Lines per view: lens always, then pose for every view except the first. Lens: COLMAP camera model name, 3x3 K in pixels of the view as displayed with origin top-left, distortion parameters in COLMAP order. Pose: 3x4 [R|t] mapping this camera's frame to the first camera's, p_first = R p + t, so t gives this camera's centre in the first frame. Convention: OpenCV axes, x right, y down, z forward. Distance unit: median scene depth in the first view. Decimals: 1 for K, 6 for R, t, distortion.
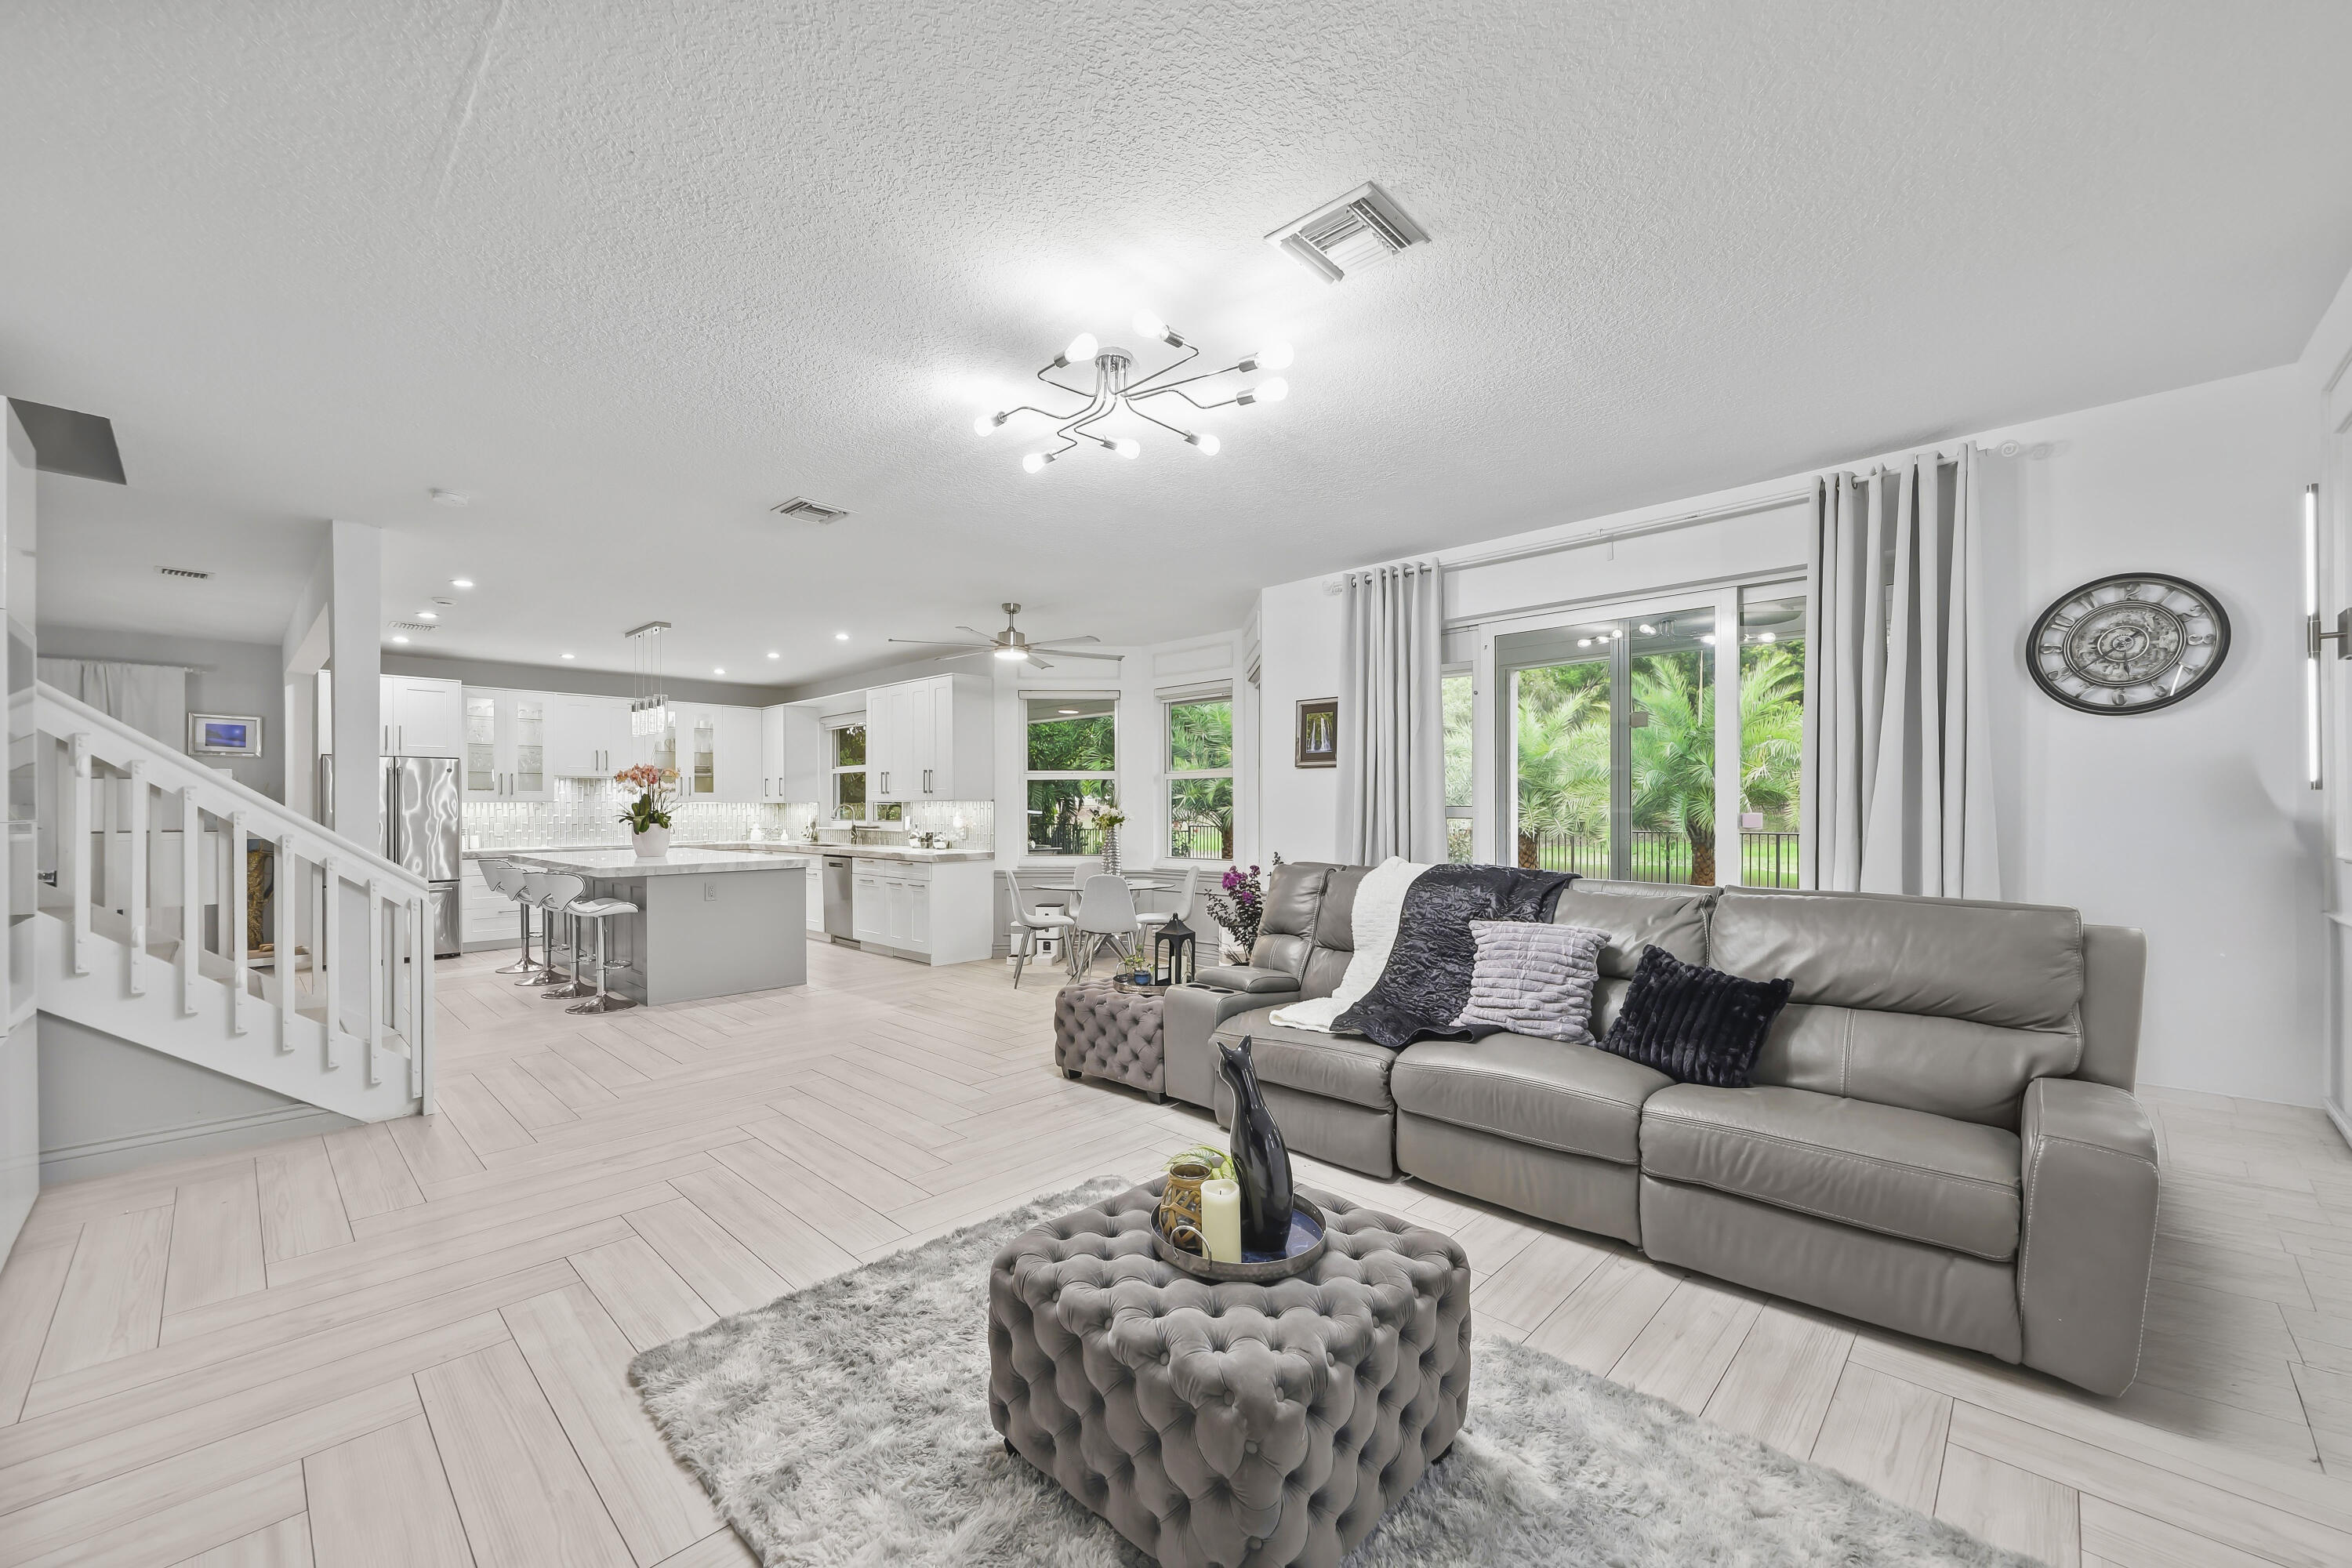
lens RADIAL K [[909.6, 0, 1166.0], [0, 909.6, 811.4], [0, 0, 1]] dist [0.005193, -0.000283]
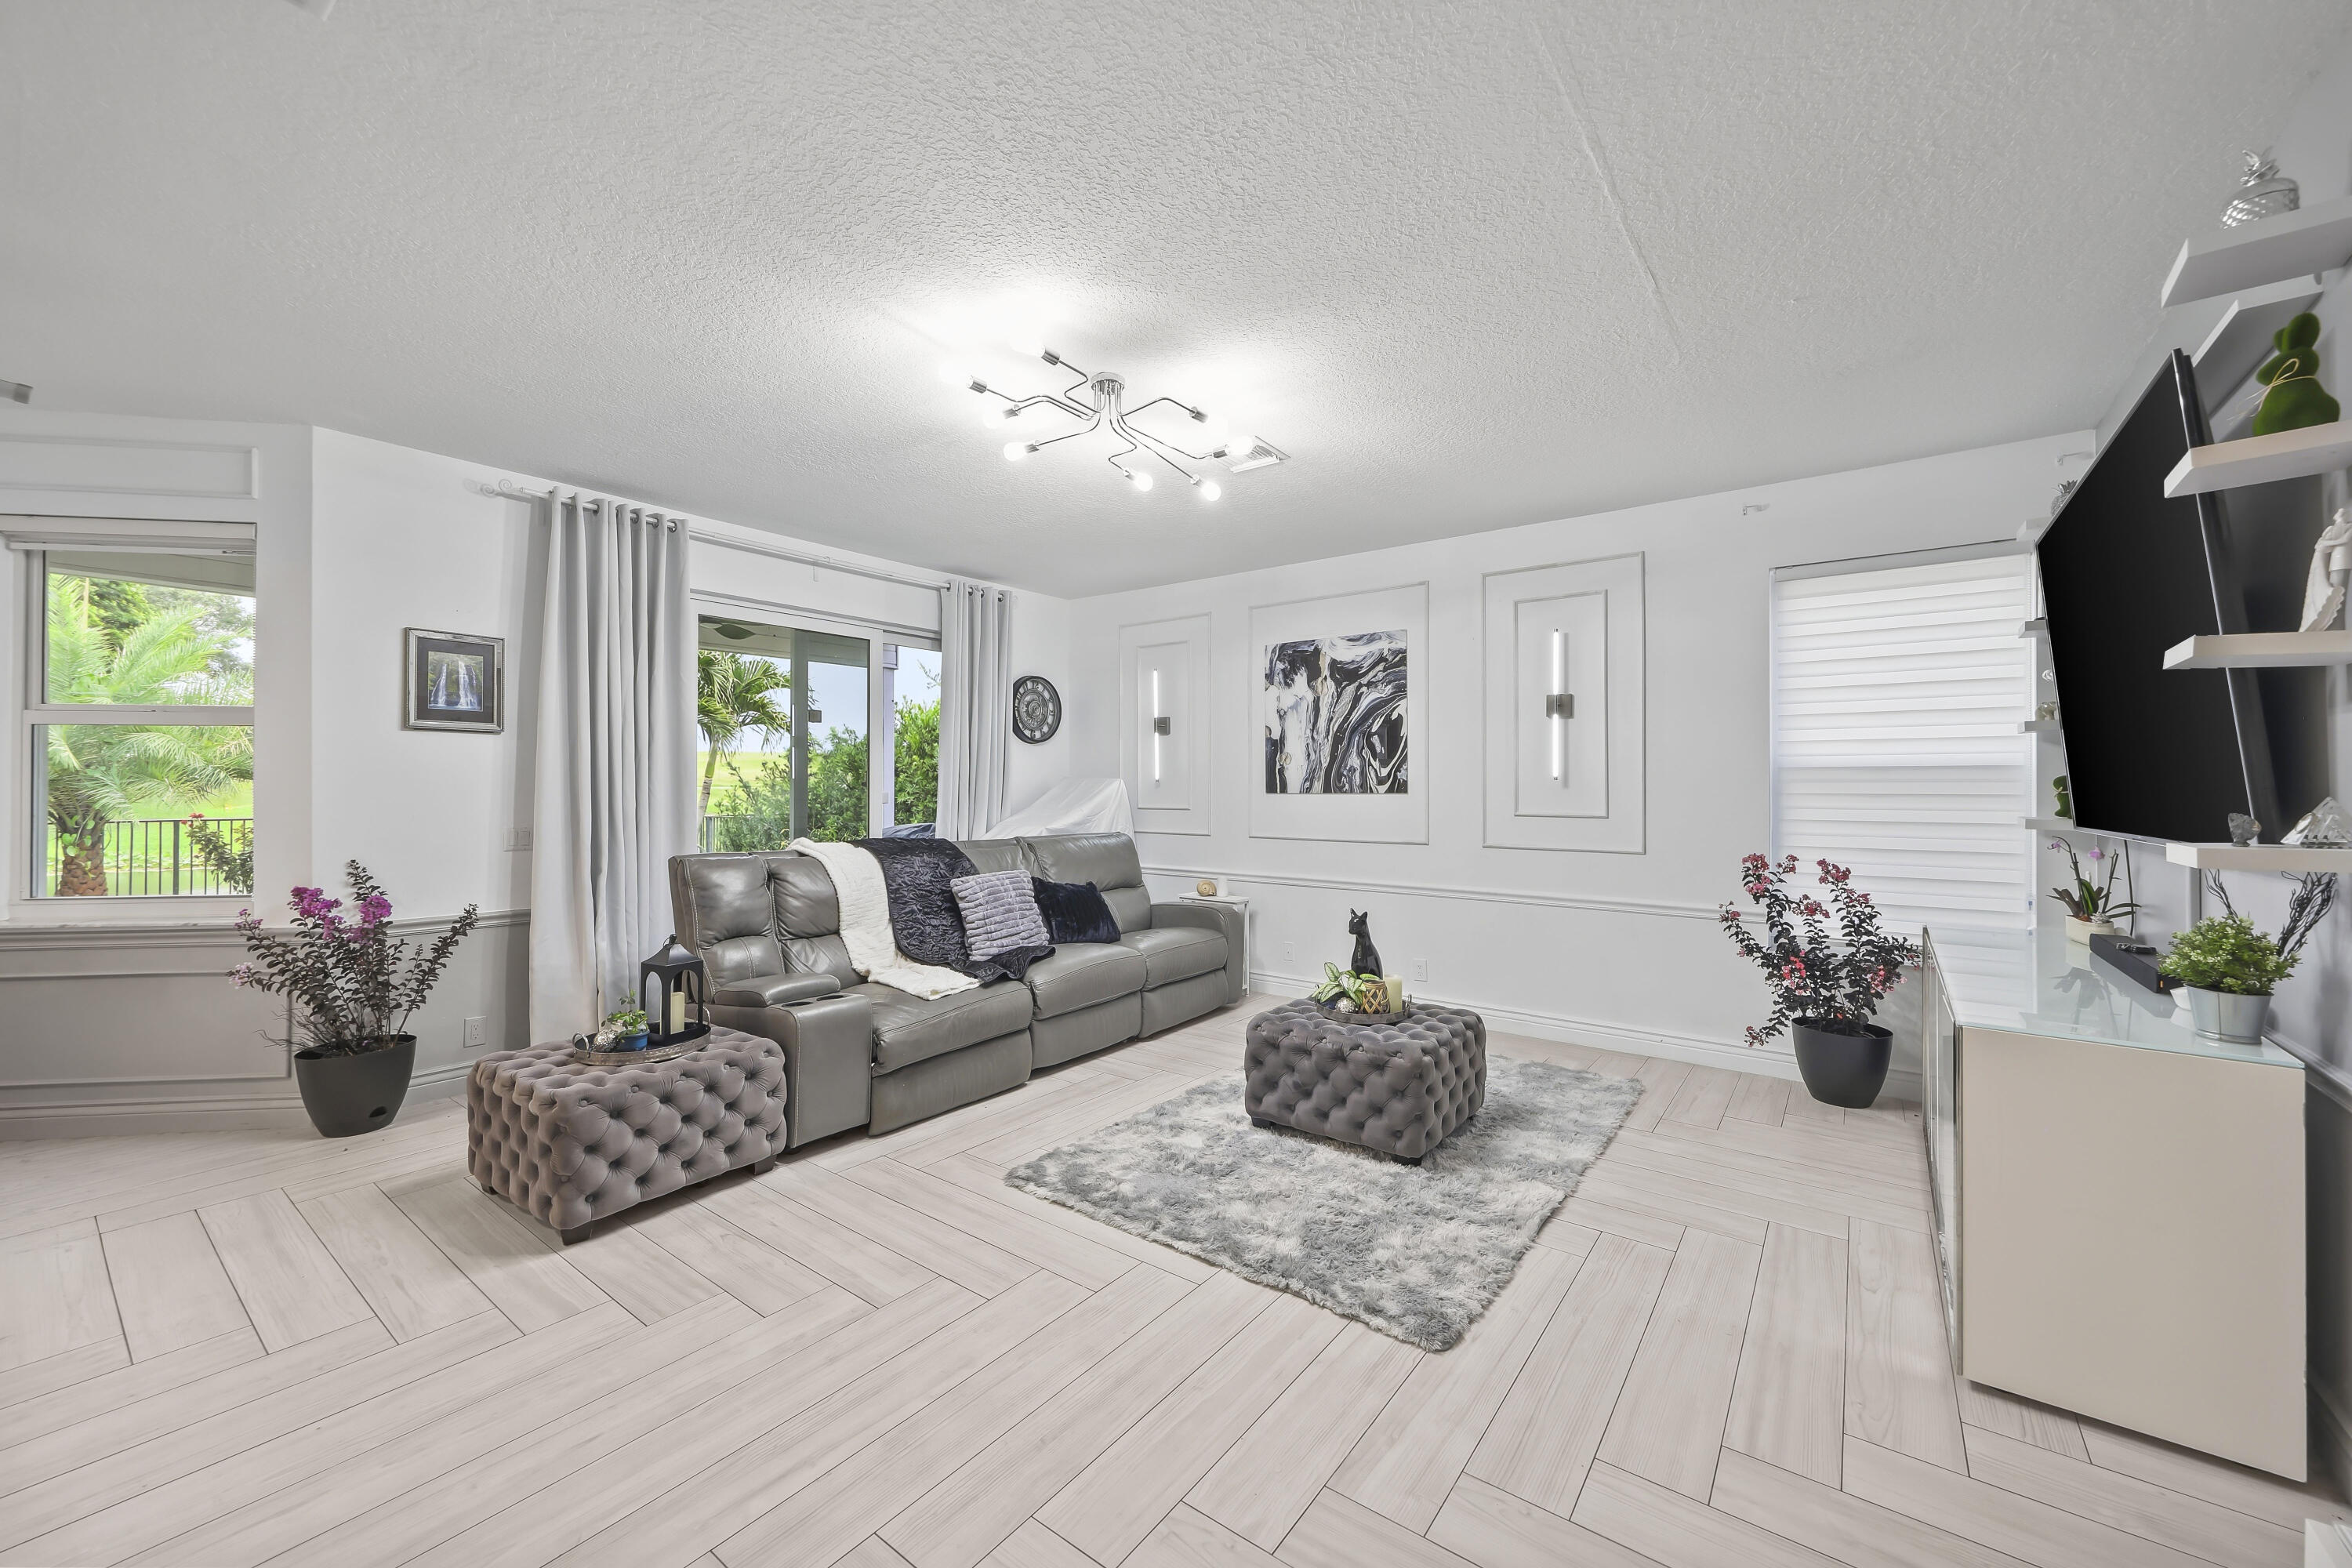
lens RADIAL K [[909.6, 0, 1158.6], [0, 909.6, 785.6], [0, 0, 1]] dist [0.005193, -0.000283]
pose [[-0.109618, 0.001588, 0.993972, -0.520001], [0.001688, 0.999998, -0.001411, -0.003897], [-0.993972, 0.001523, -0.109621, 0.476892]]
